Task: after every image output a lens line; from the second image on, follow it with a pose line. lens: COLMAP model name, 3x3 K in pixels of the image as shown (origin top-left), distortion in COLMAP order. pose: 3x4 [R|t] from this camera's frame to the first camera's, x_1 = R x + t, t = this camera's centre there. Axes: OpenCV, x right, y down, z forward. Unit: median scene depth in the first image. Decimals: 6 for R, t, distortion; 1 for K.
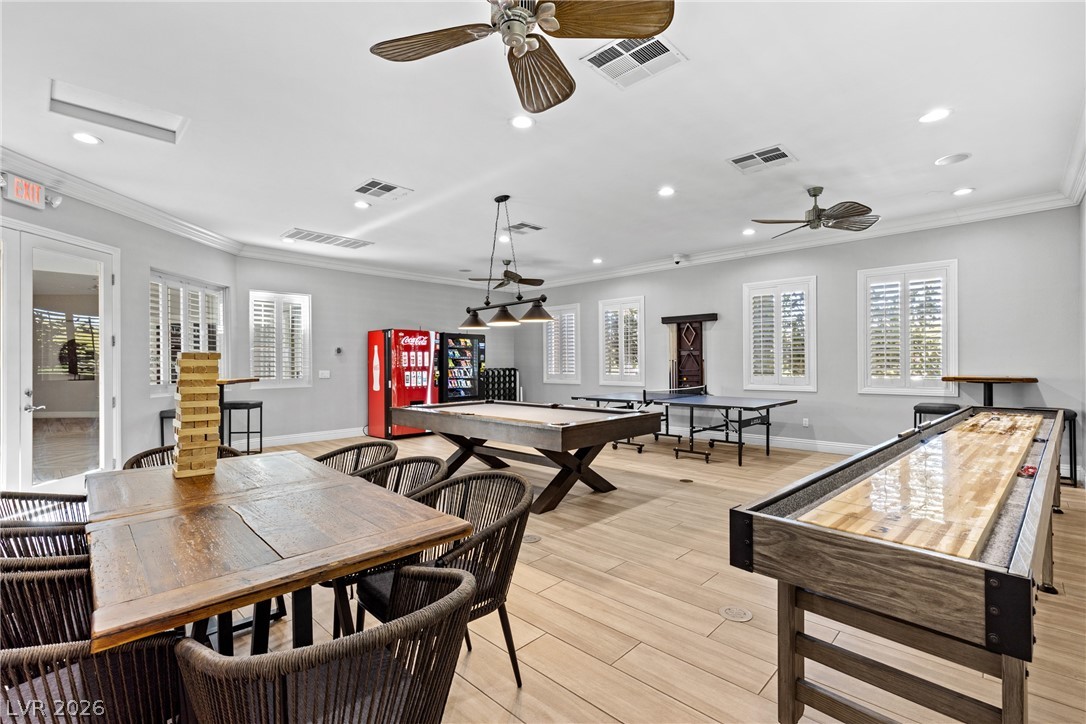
lens RADIAL K [[490.9, 0, 547.7], [0, 490.9, 361.5], [0, 0, 1]] dist [-0.000447, 0.000261]
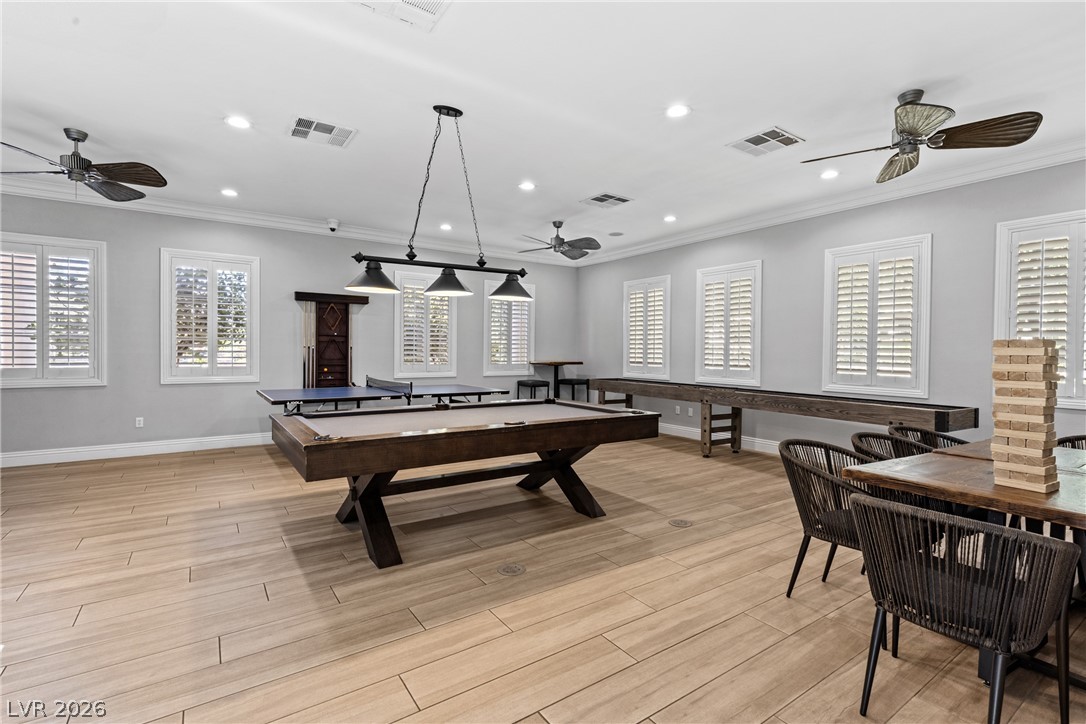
lens RADIAL K [[490.9, 0, 547.7], [0, 490.9, 361.5], [0, 0, 1]] dist [-0.000447, 0.000261]
pose [[0.198332, -0.012038, 0.980061, -0.471666], [-0.013142, 0.999802, 0.014940, 0.004297], [-0.980047, -0.015843, 0.198134, 0.462669]]
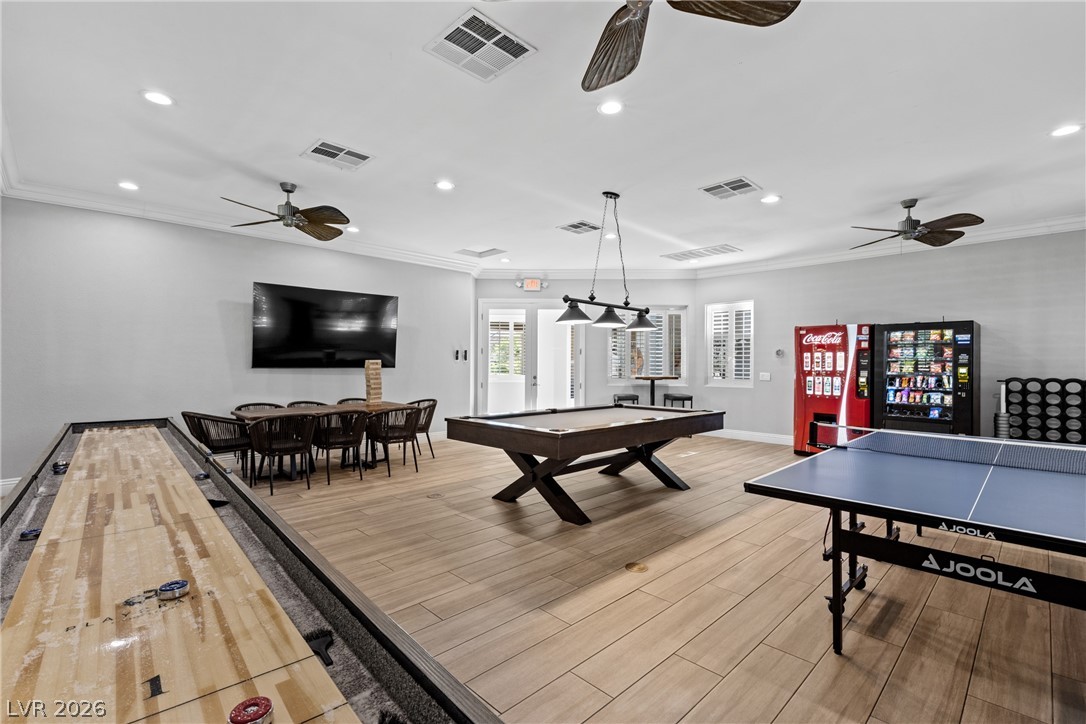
lens RADIAL K [[490.9, 0, 547.7], [0, 490.9, 361.5], [0, 0, 1]] dist [-0.000447, 0.000261]
pose [[-0.024247, -0.000056, -0.999706, 0.560088], [-0.002491, 0.999997, 0.000004, -0.003624], [0.999703, 0.002491, -0.024247, 0.576622]]
